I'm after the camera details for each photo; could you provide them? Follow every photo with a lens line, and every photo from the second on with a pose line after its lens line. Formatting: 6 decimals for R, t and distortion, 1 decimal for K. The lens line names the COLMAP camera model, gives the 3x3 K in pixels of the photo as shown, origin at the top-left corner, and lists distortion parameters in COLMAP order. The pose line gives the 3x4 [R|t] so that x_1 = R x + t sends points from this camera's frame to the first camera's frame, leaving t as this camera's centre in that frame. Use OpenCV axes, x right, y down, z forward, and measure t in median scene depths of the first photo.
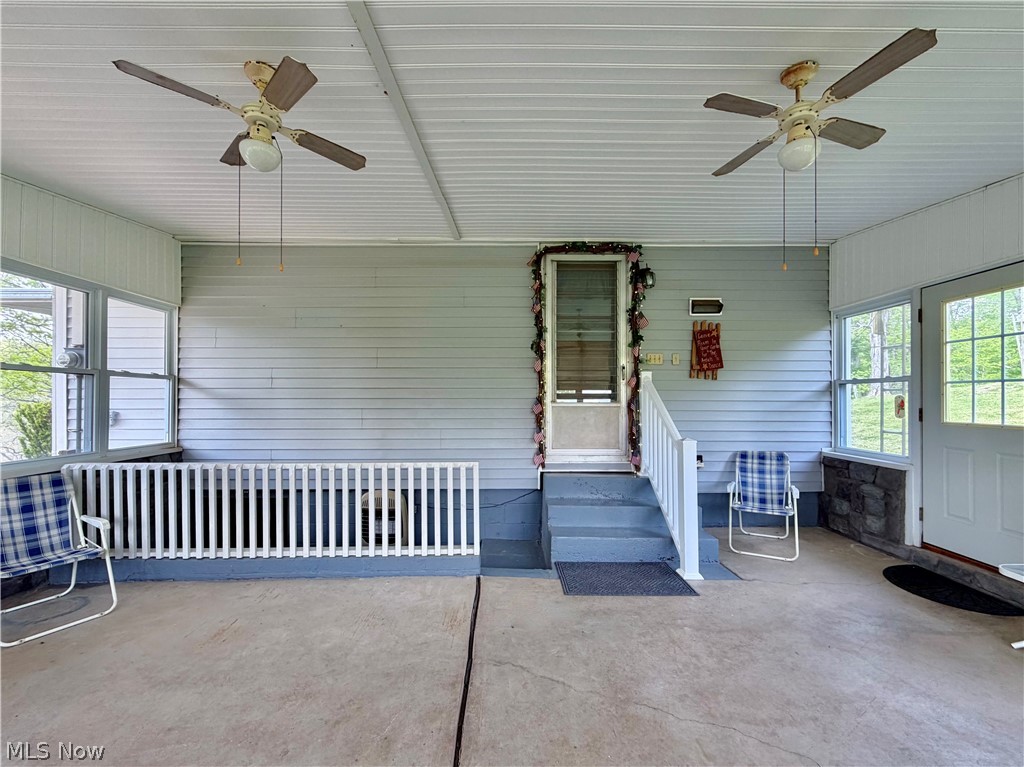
lens RADIAL K [[427.8, 0, 508.8], [0, 427.8, 398.6], [0, 0, 1]] dist [-0.000529, -0.000156]
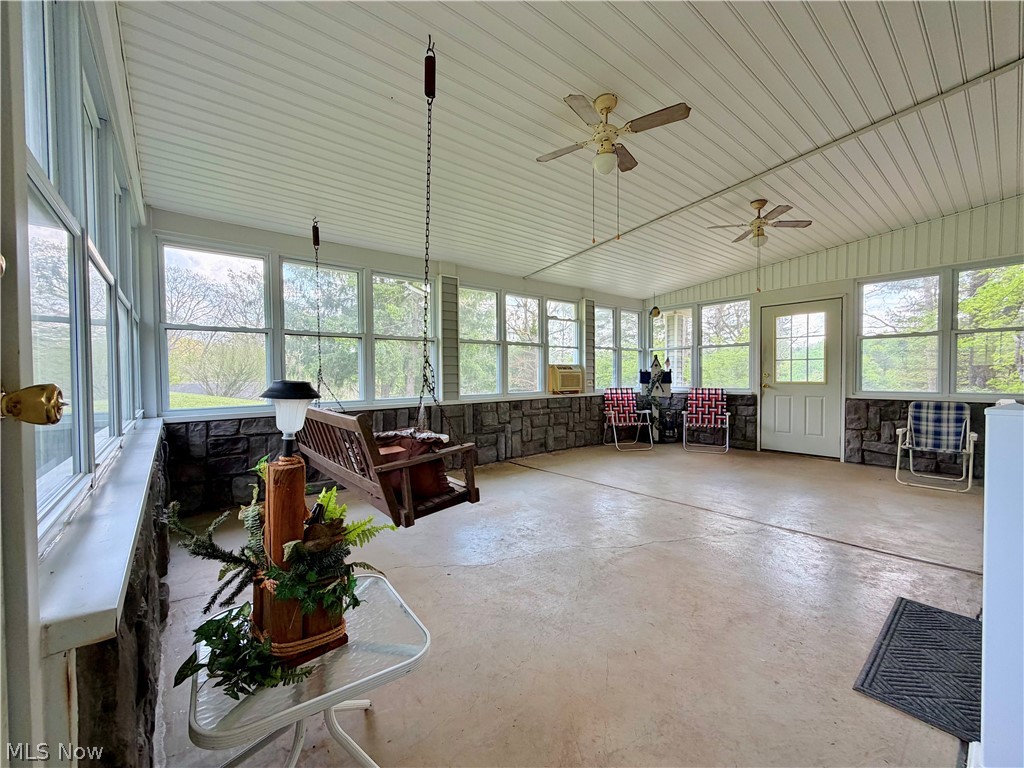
lens RADIAL K [[409.3, 0, 512.0], [0, 409.3, 384.0], [0, 0, 1]] dist [0.001511, 0.000097]
pose [[-0.769975, 0.018567, -0.637804, 0.733412], [0.005449, 0.999731, 0.022525, 0.049997], [0.638051, 0.013868, -0.769869, 0.755905]]
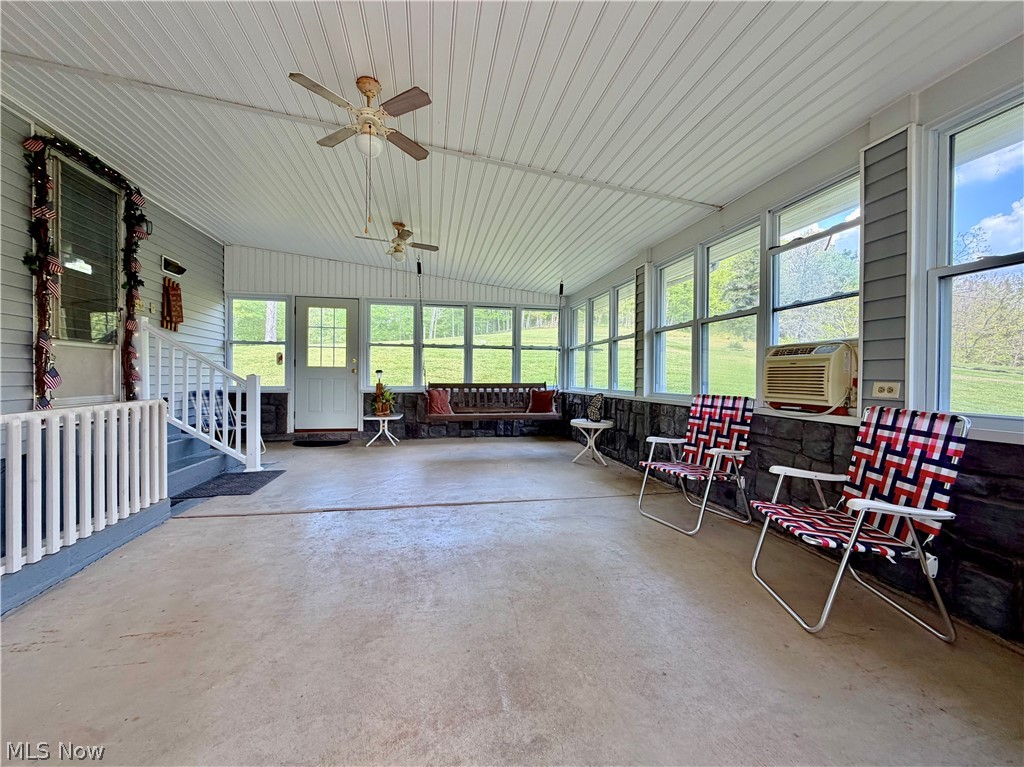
lens RADIAL K [[409.3, 0, 512.0], [0, 409.3, 383.5], [0, 0, 1]] dist [0.001511, 0.000097]
pose [[-0.194213, -0.021343, 0.980727, -0.816400], [-0.009718, 0.999756, 0.019832, 0.068383], [-0.980911, -0.005679, -0.194373, 0.327763]]
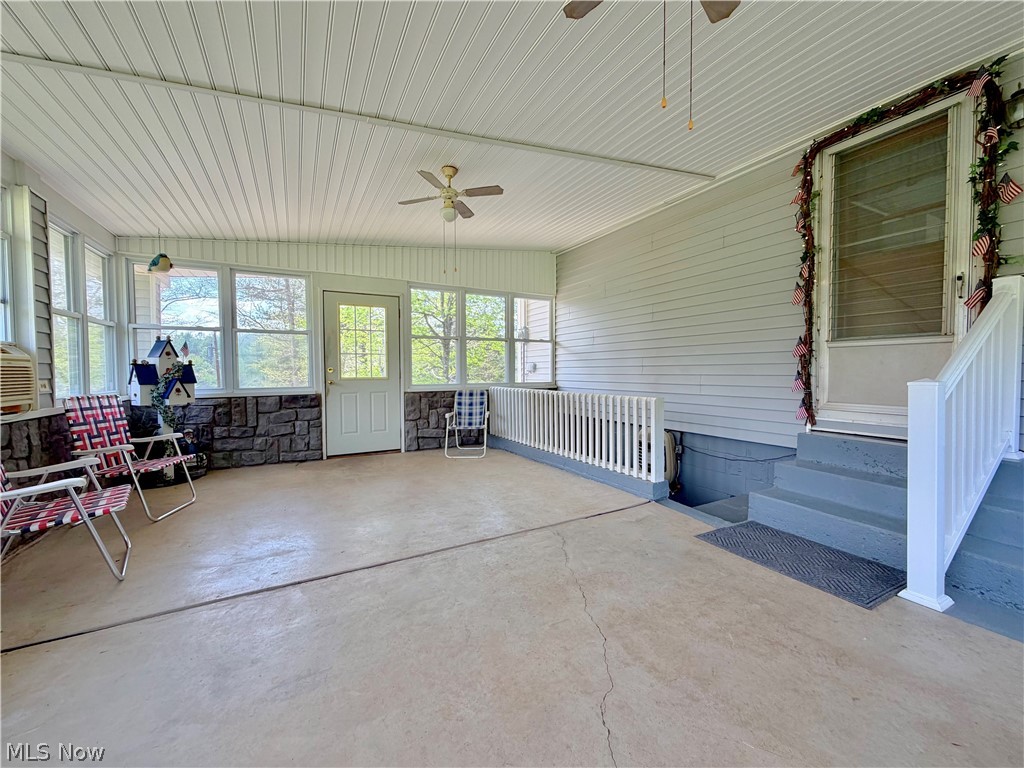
lens RADIAL K [[409.3, 0, 512.0], [0, 409.3, 384.0], [0, 0, 1]] dist [0.001511, 0.000097]
pose [[0.467981, 0.026203, -0.883350, 0.499696], [0.004799, 0.999470, 0.032190, 0.059790], [0.883726, -0.019304, 0.467607, 0.150037]]
